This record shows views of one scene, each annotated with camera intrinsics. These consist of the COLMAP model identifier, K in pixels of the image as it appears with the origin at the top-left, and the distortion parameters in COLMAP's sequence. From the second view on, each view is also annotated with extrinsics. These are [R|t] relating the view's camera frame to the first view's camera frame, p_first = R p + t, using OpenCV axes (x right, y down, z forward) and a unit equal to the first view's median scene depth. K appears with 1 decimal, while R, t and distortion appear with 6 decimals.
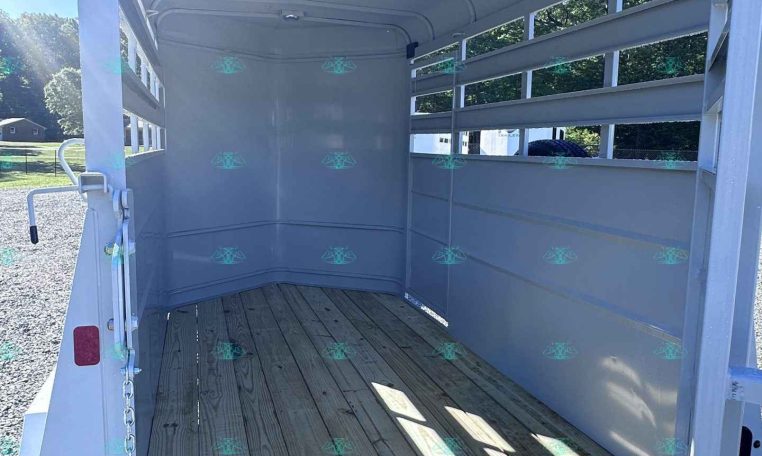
lens RADIAL K [[568.6, 0, 366.4], [0, 568.6, 217.4], [0, 0, 1]] dist [-0.002921, -0.002036]
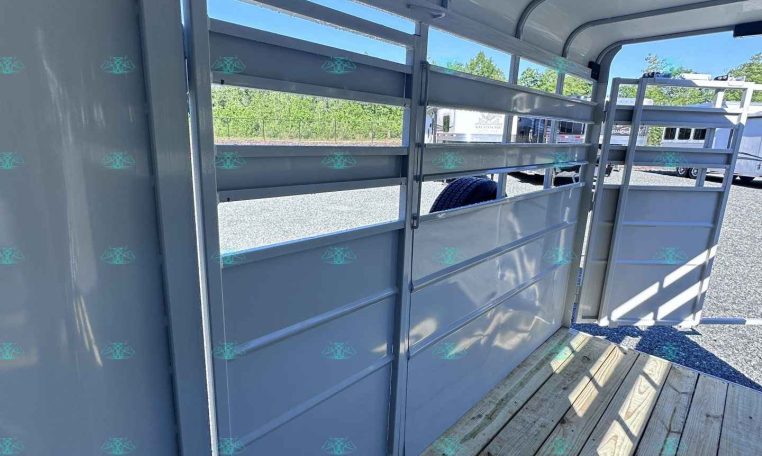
lens RADIAL K [[402.8, 0, 385.5], [0, 402.8, 229.6], [0, 0, 1]] dist [-0.000376, 0.003250]
pose [[-0.502395, -0.236947, 0.831538, -0.212455], [0.070897, 0.947190, 0.312736, -0.260680], [-0.861727, 0.216070, -0.459065, 1.358041]]
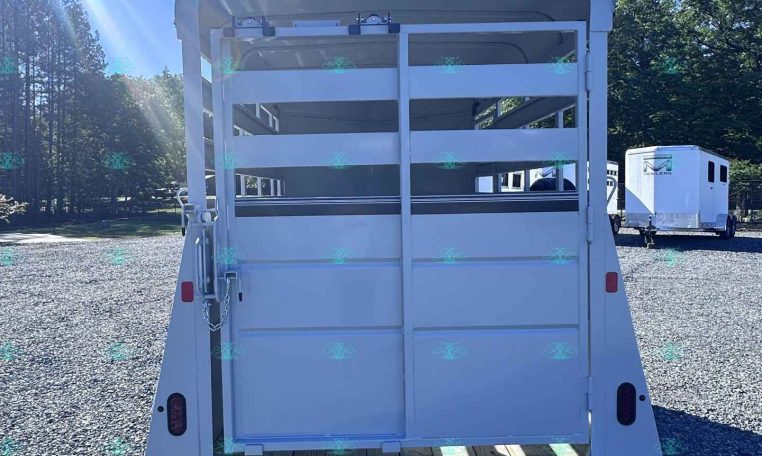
lens RADIAL K [[568.6, 0, 370.0], [0, 568.6, 219.0], [0, 0, 1]] dist [-0.002921, -0.002036]
pose [[0.961839, -0.018319, -0.273001, 0.259667], [-0.002985, 0.996994, -0.077418, 0.049505], [0.273599, 0.075278, 0.958894, -0.289202]]
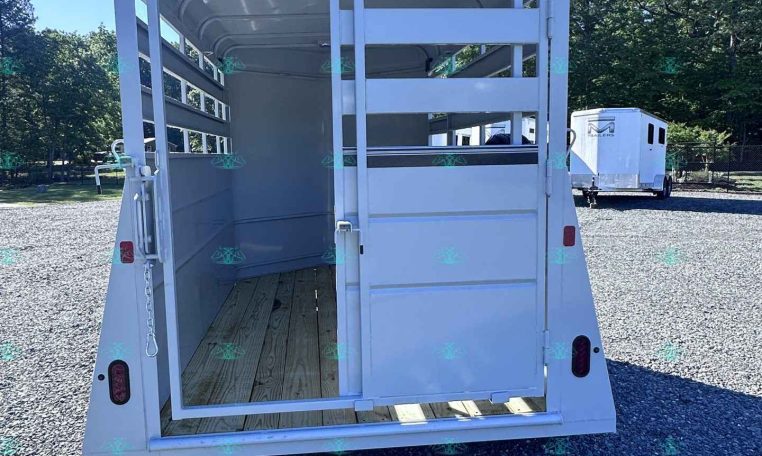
lens RADIAL K [[568.6, 0, 370.1], [0, 568.6, 216.4], [0, 0, 1]] dist [-0.002921, -0.002036]
pose [[0.982042, -0.011832, -0.188292, 0.244392], [0.008746, 0.999814, -0.017211, 0.058669], [0.188461, 0.015255, 0.981962, -0.254616]]
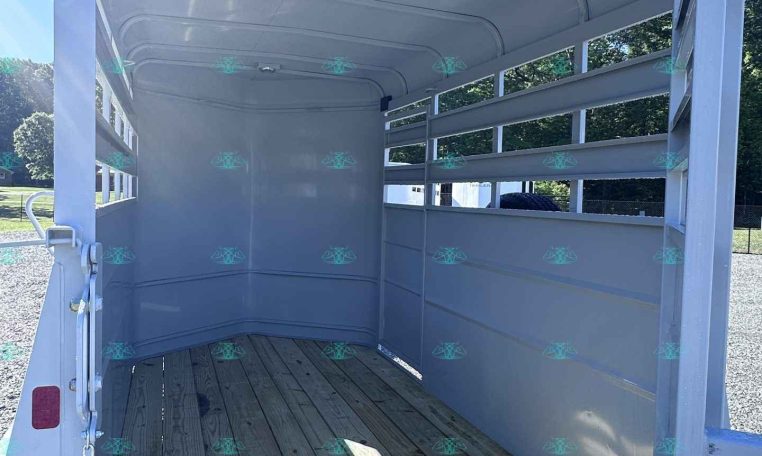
lens RADIAL K [[568.6, 0, 365.4], [0, 568.6, 218.9], [0, 0, 1]] dist [-0.002921, -0.002036]
pose [[0.998914, 0.008912, 0.045722, -0.001803], [-0.005177, 0.996688, -0.081161, -0.005518], [-0.046293, 0.080836, 0.995652, 0.001466]]
